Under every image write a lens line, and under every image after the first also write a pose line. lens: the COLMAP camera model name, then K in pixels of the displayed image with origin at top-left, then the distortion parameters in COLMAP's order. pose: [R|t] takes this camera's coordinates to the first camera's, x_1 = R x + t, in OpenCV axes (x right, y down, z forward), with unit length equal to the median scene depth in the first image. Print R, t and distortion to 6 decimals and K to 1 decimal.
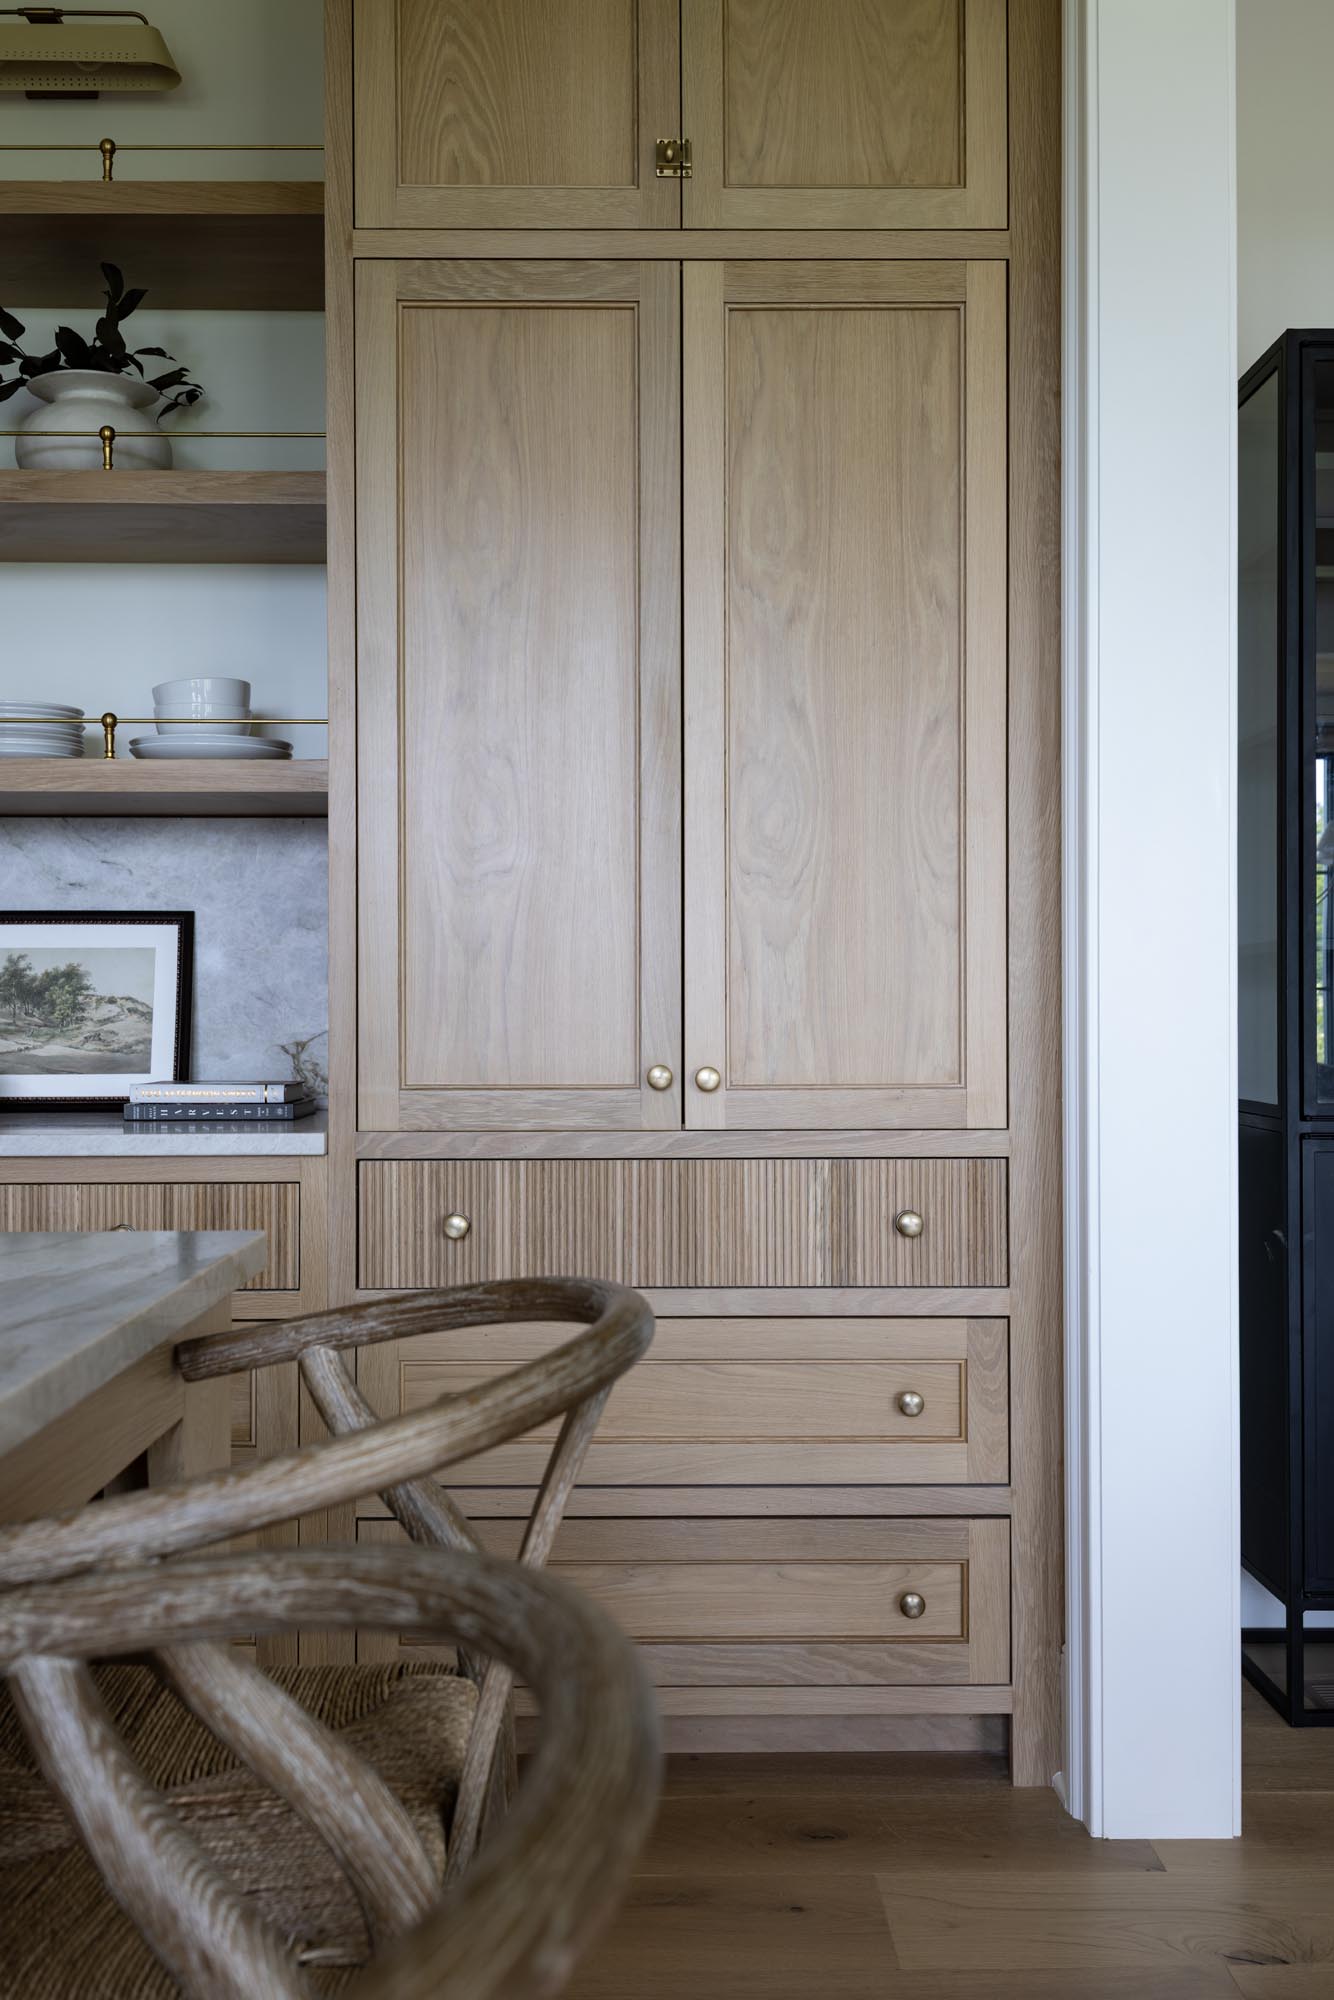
lens RADIAL K [[1923.1, 0, 667.0], [0, 1923.1, 1000.0], [0, 0, 1]] dist [0.081375, -0.129041]
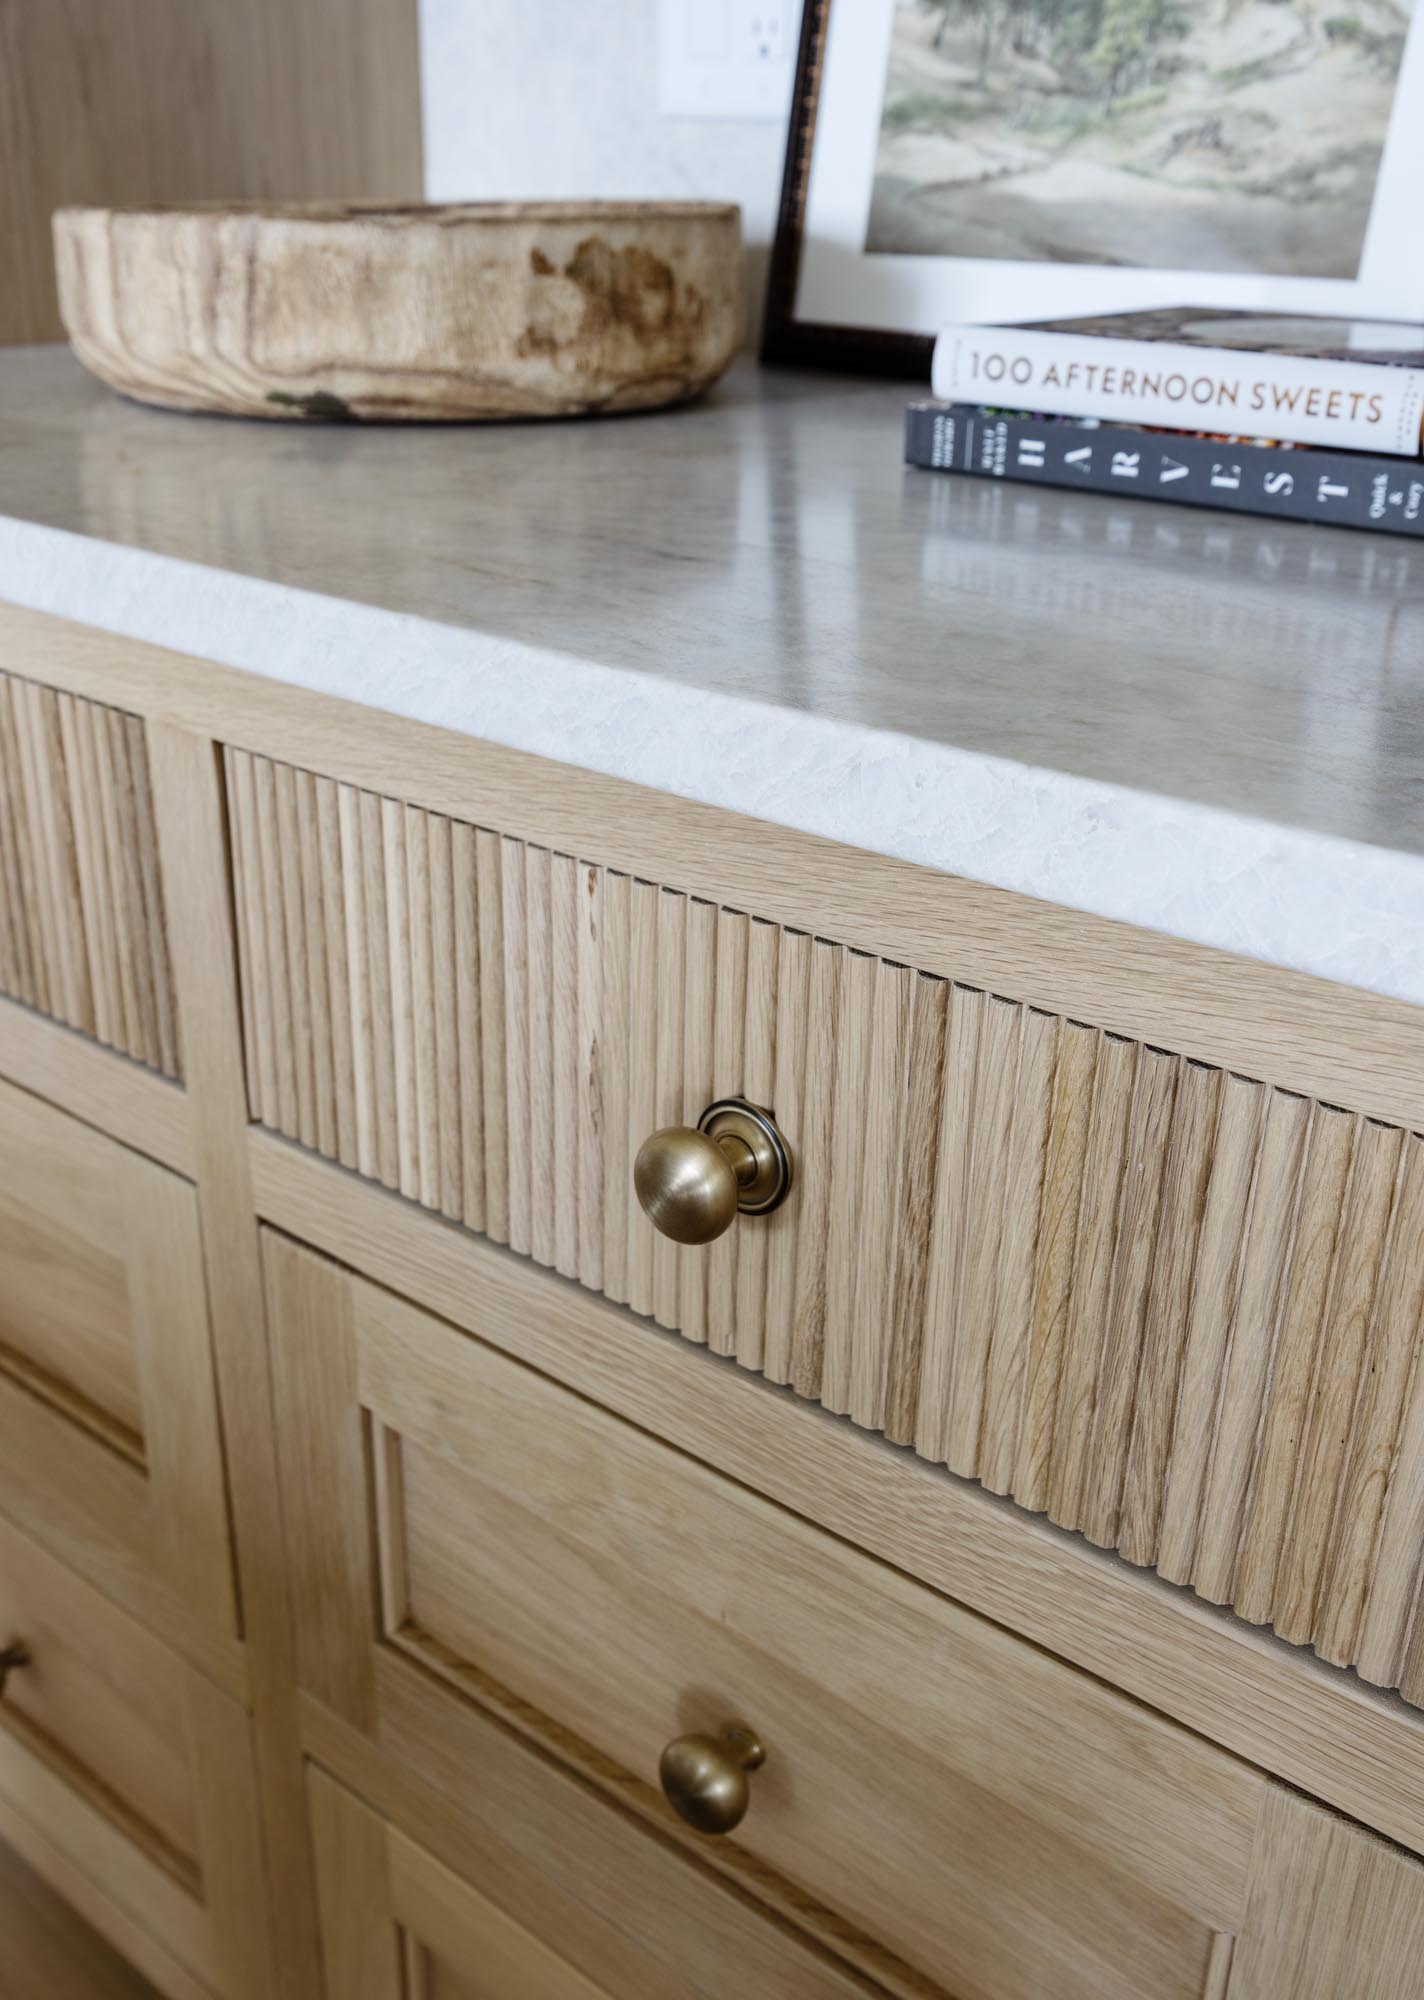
lens RADIAL K [[2012.3, 0, 703.7], [0, 2012.3, 1069.6], [0, 0, 1]] dist [0.005441, 0.012517]
pose [[0.742127, 0.296160, -0.601279, -0.127578], [-0.011454, 0.902557, 0.430418, 0.016341], [0.670161, -0.312538, 0.673204, 0.702755]]
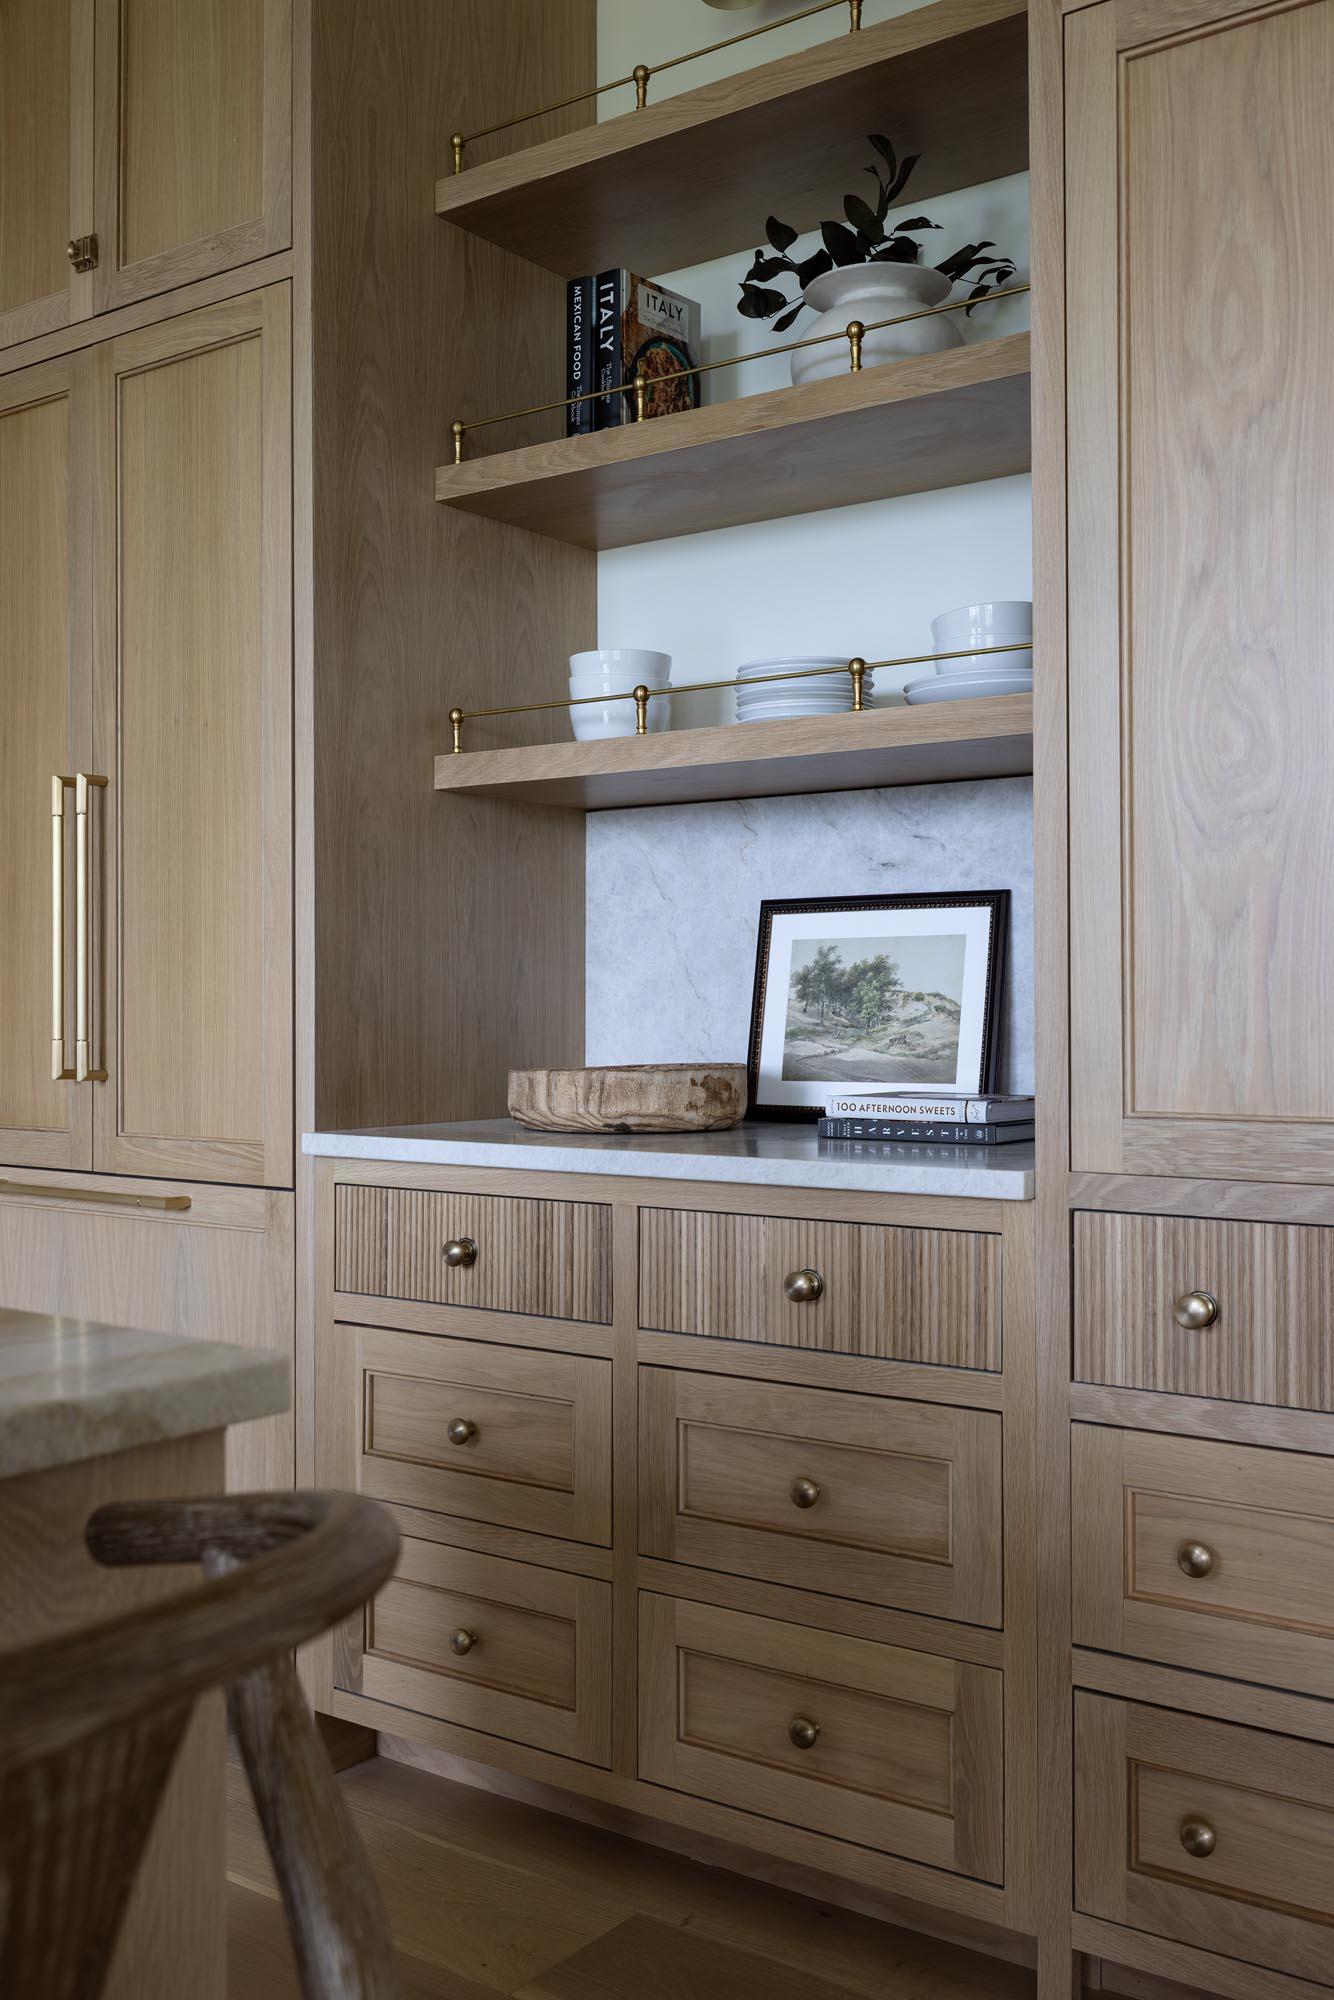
lens RADIAL K [[1886.3, 0, 667.0], [0, 1886.3, 1000.0], [0, 0, 1]] dist [-0.009864, 0.002886]
pose [[0.799631, -0.003664, -0.600481, 0.126966], [0.005092, 0.999987, 0.000679, 0.000303], [0.600470, -0.003601, 0.799639, 0.264872]]
